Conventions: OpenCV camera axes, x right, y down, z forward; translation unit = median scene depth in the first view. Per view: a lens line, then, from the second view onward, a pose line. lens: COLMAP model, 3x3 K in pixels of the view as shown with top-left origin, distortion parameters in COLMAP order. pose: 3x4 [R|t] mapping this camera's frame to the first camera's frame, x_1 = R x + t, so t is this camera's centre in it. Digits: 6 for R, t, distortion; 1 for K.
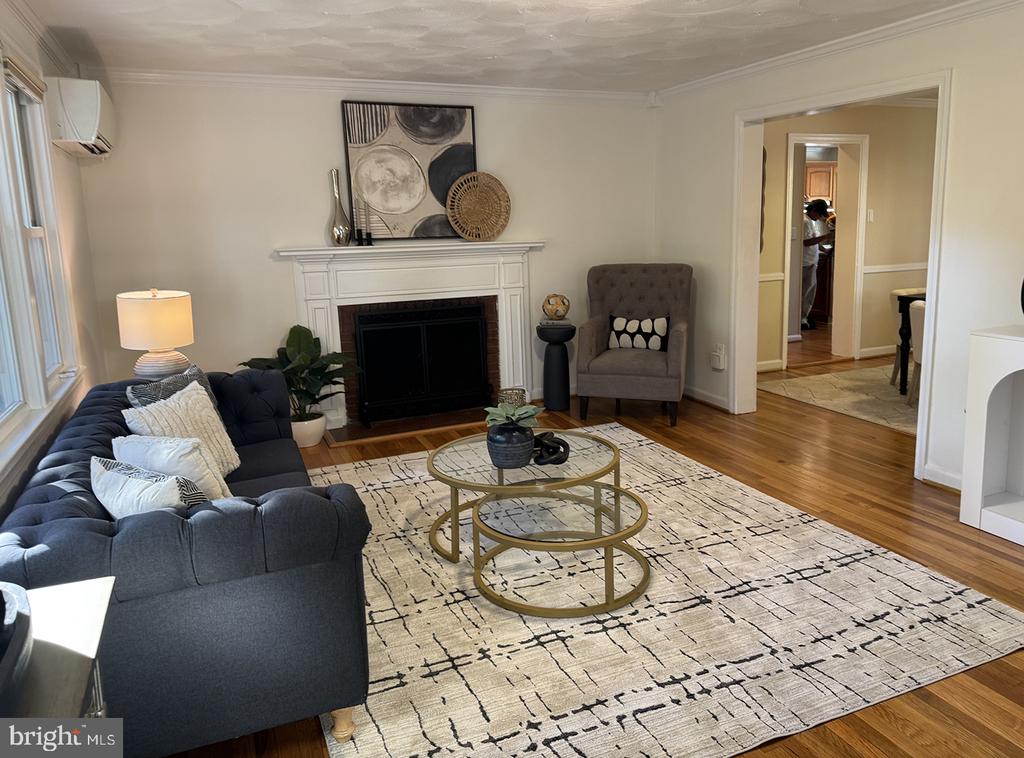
lens RADIAL K [[730.3, 0, 514.6], [0, 730.3, 381.0], [0, 0, 1]] dist [0.003108, 0.003342]
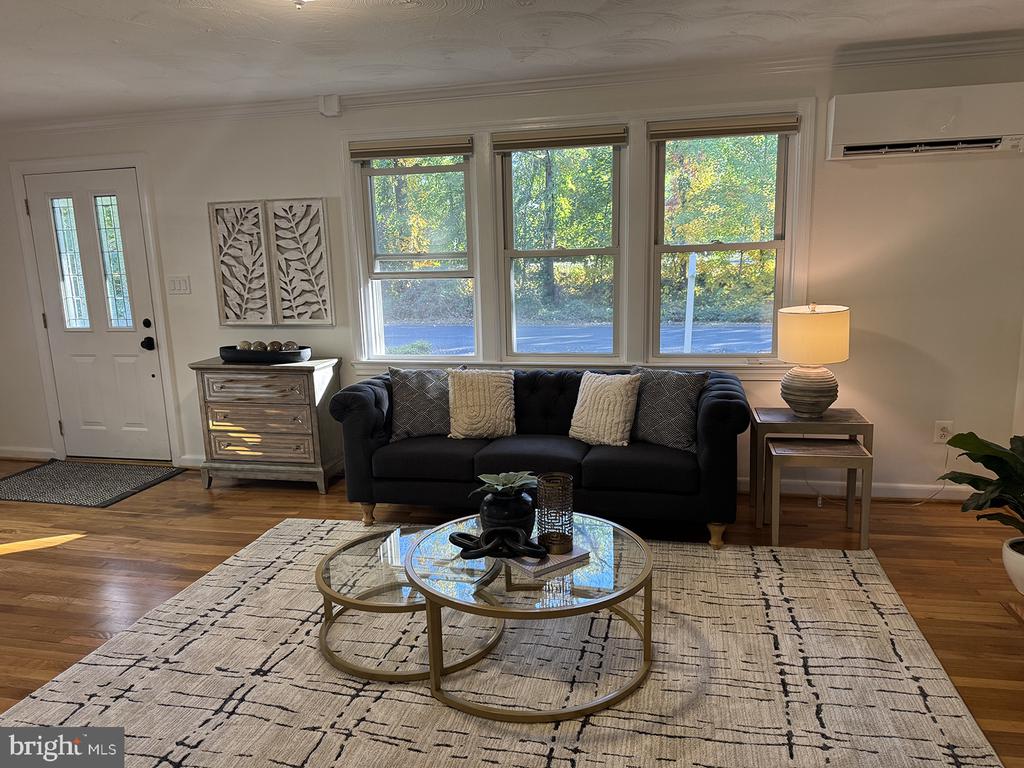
lens RADIAL K [[730.3, 0, 513.5], [0, 730.3, 381.5], [0, 0, 1]] dist [0.003108, 0.003342]
pose [[-0.566584, 0.199508, -0.799487, 0.767789], [-0.136678, 0.934052, 0.329950, -0.409468], [0.812589, 0.296216, -0.501950, 1.666067]]
